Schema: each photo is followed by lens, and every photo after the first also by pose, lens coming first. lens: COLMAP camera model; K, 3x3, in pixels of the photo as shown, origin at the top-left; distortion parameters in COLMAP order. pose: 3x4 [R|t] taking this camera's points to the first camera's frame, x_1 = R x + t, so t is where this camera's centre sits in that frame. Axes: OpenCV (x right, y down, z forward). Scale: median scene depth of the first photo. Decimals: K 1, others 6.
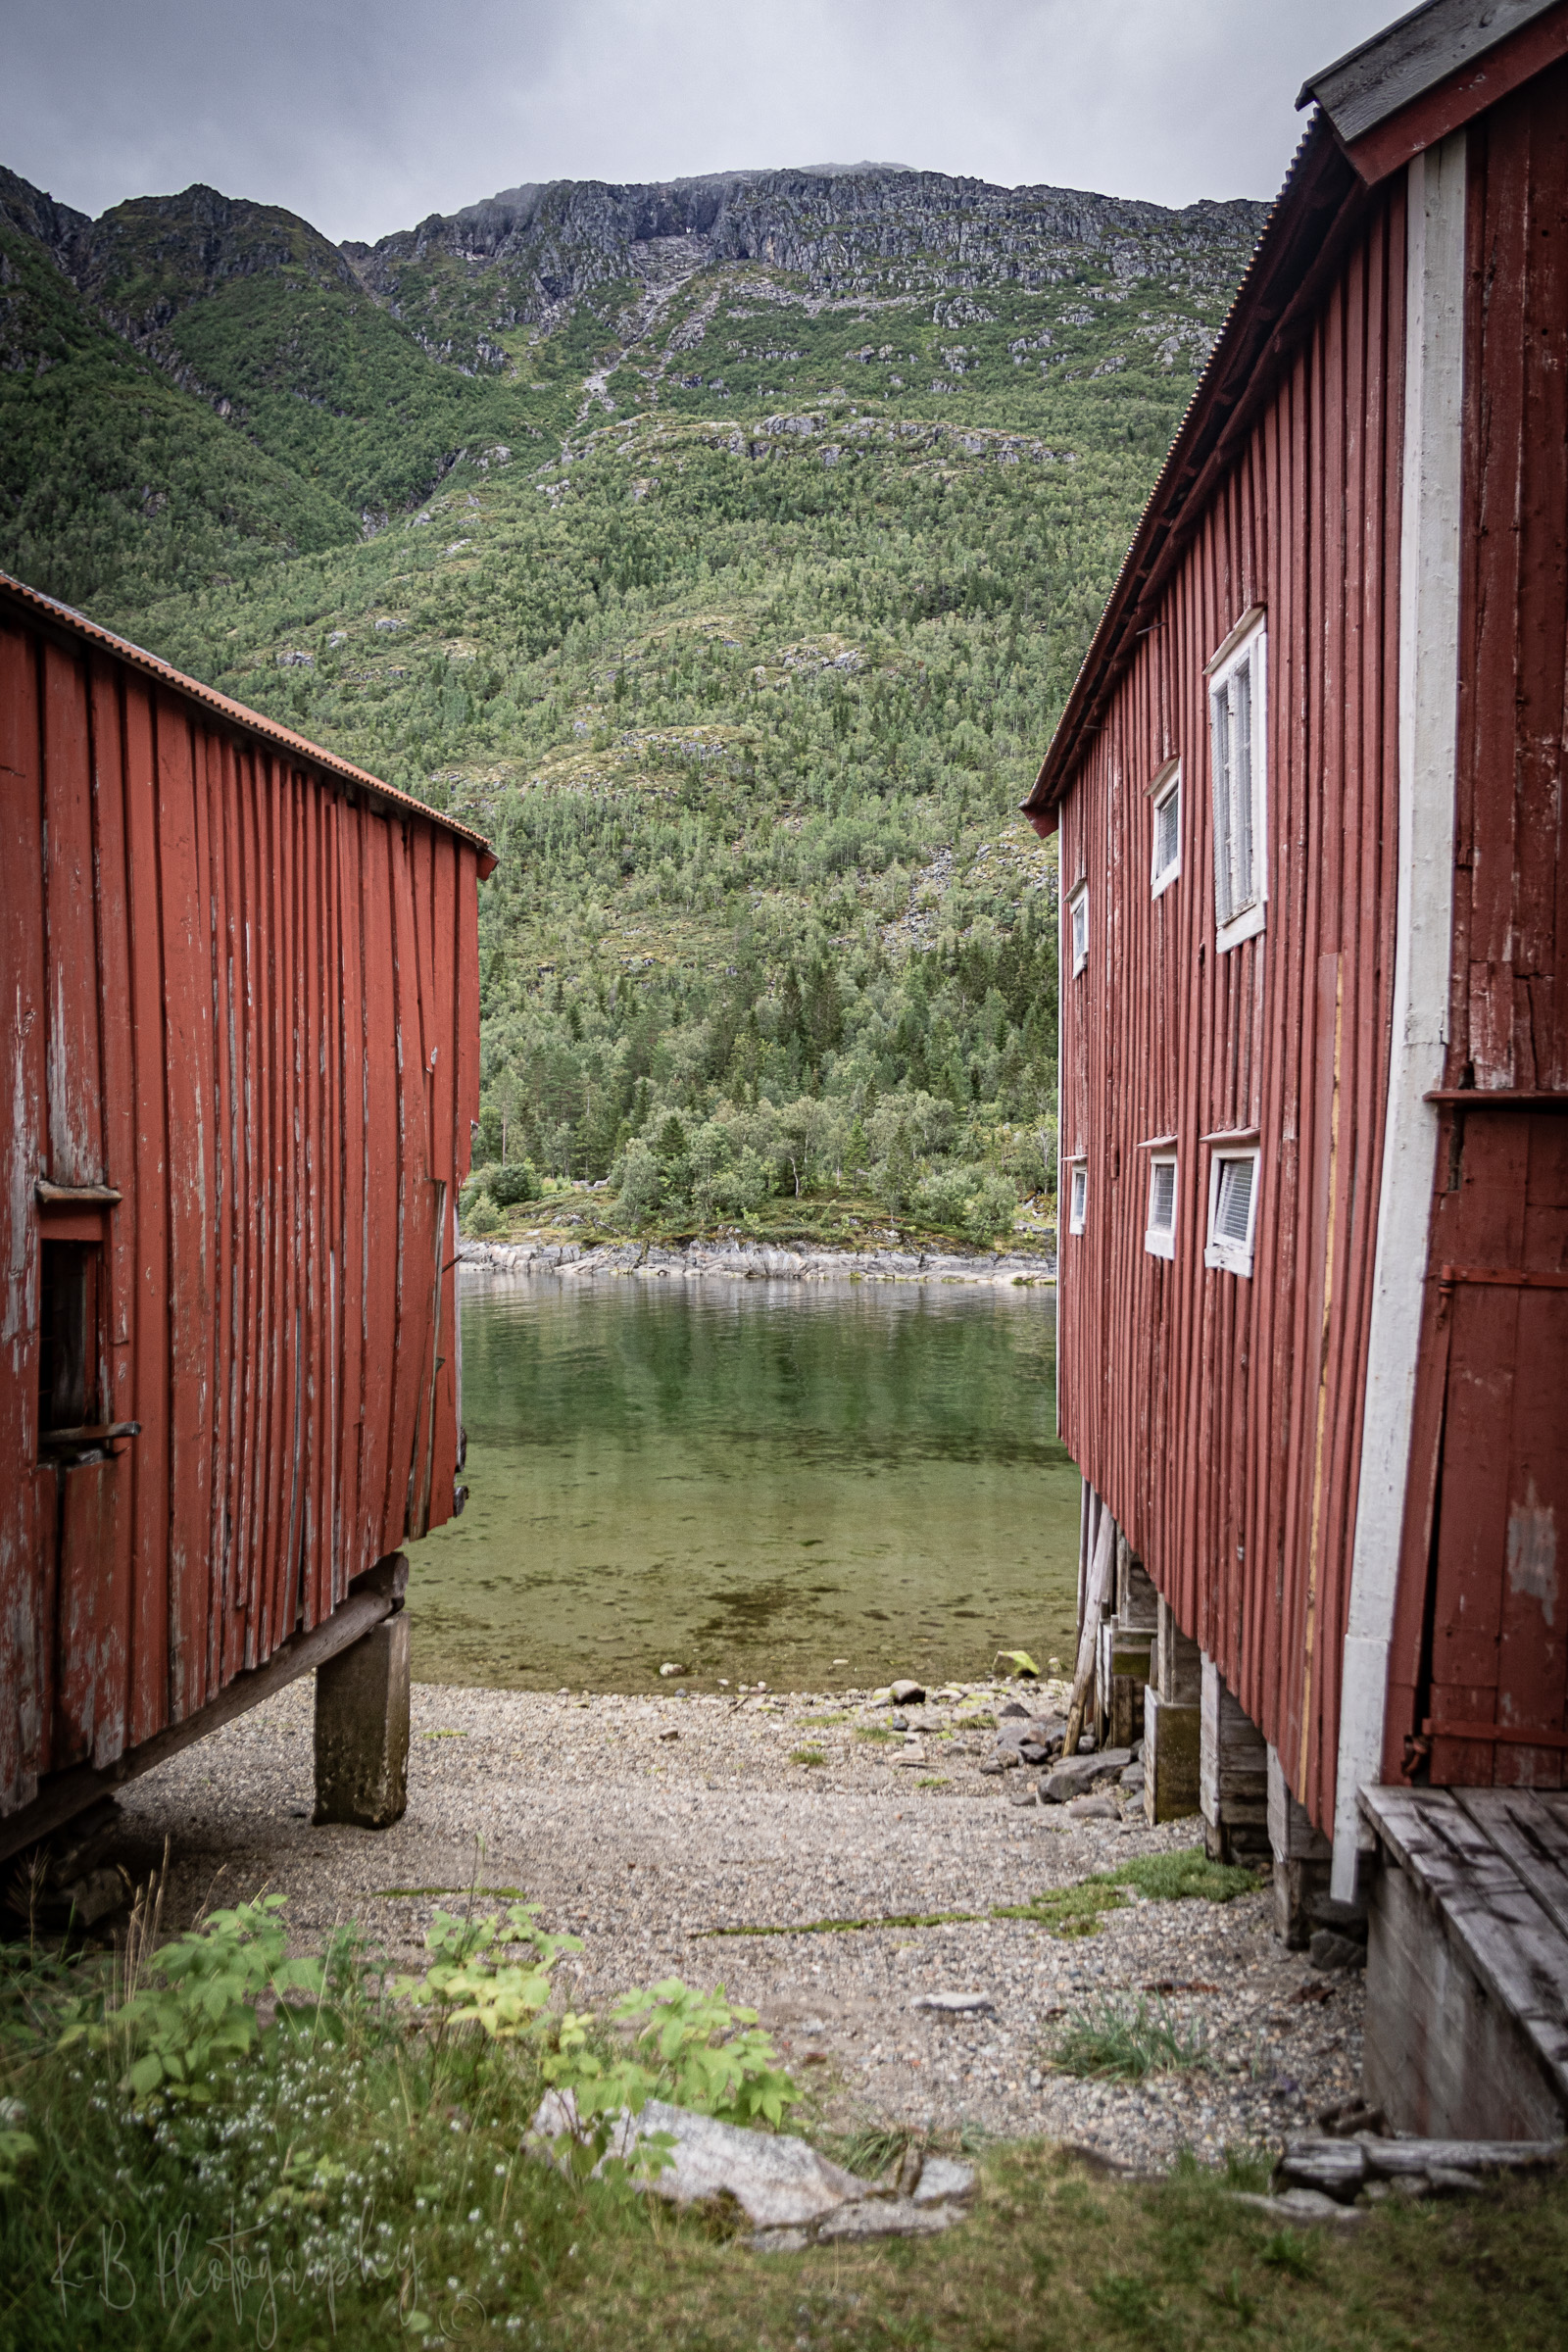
lens RADIAL K [[1935.4, 0, 784.0], [0, 1935.4, 1176.0], [0, 0, 1]] dist [0.004945, 0.005038]
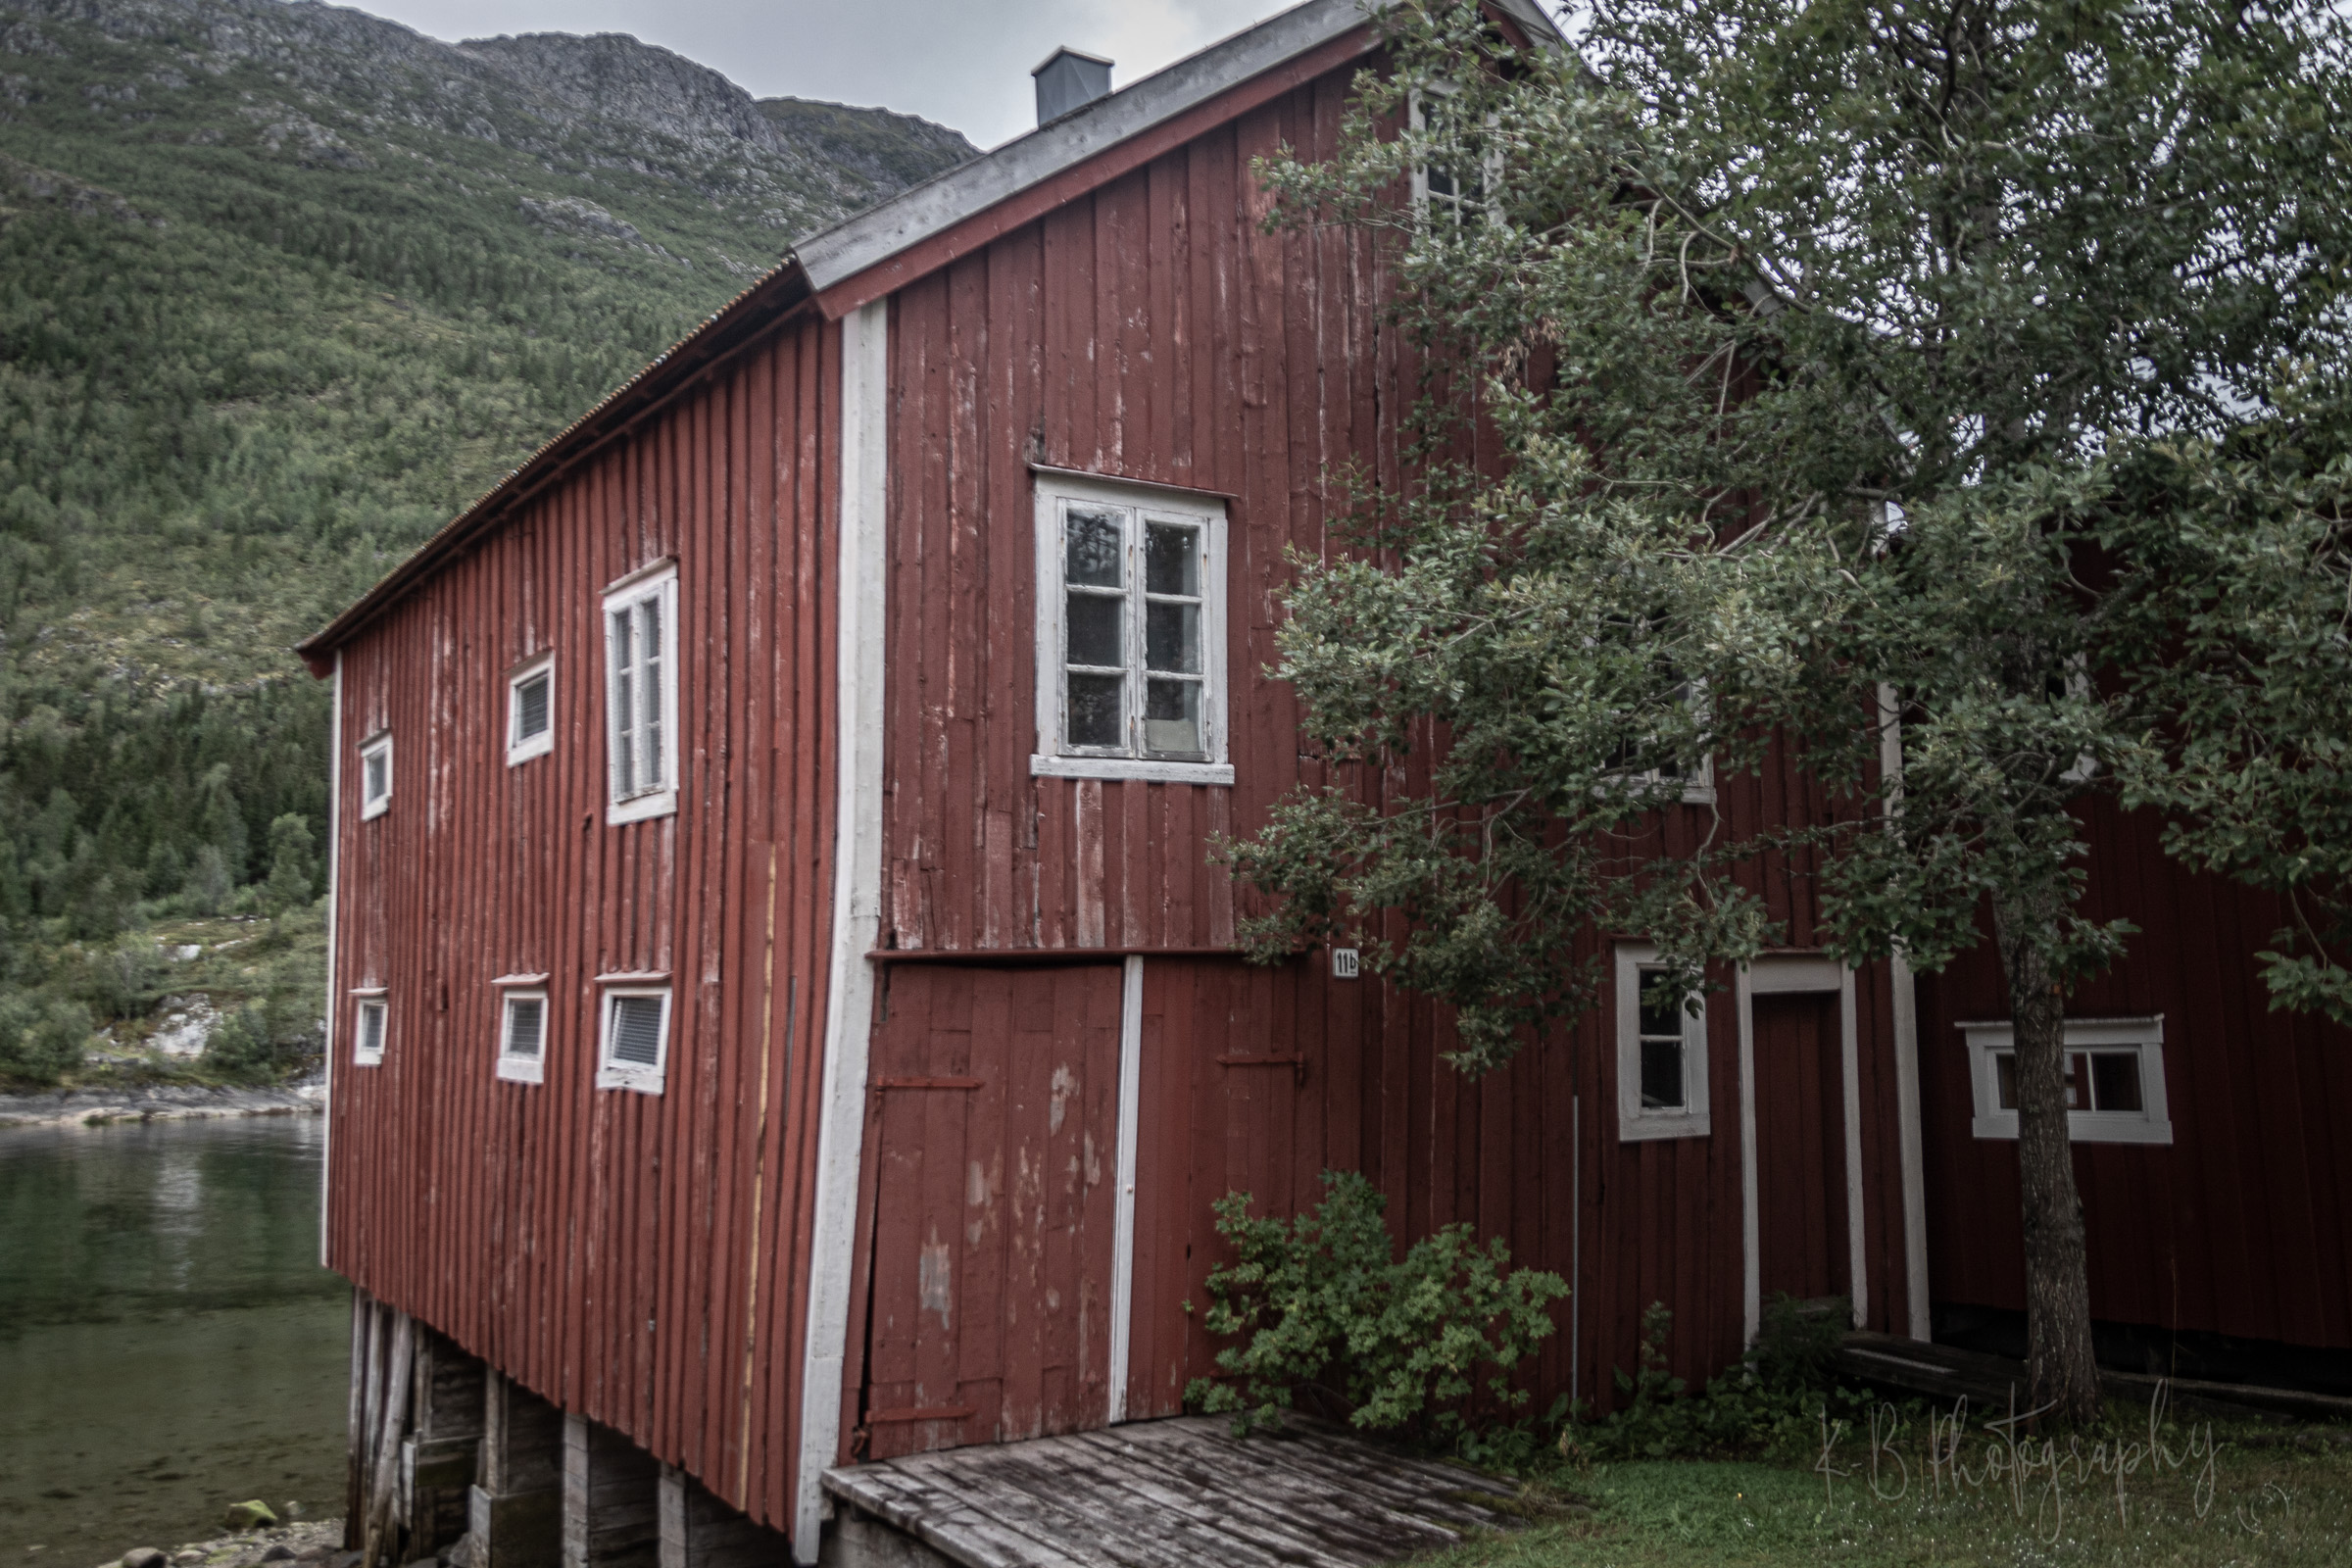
lens RADIAL K [[1916.1, 0, 1176.0], [0, 1916.1, 784.0], [0, 0, 1]] dist [0.001927, 0.009676]
pose [[0.799894, 0.040707, 0.598759, -0.229080], [0.022997, 0.994885, -0.098360, -0.015959], [-0.599700, 0.092448, 0.794867, -0.175290]]
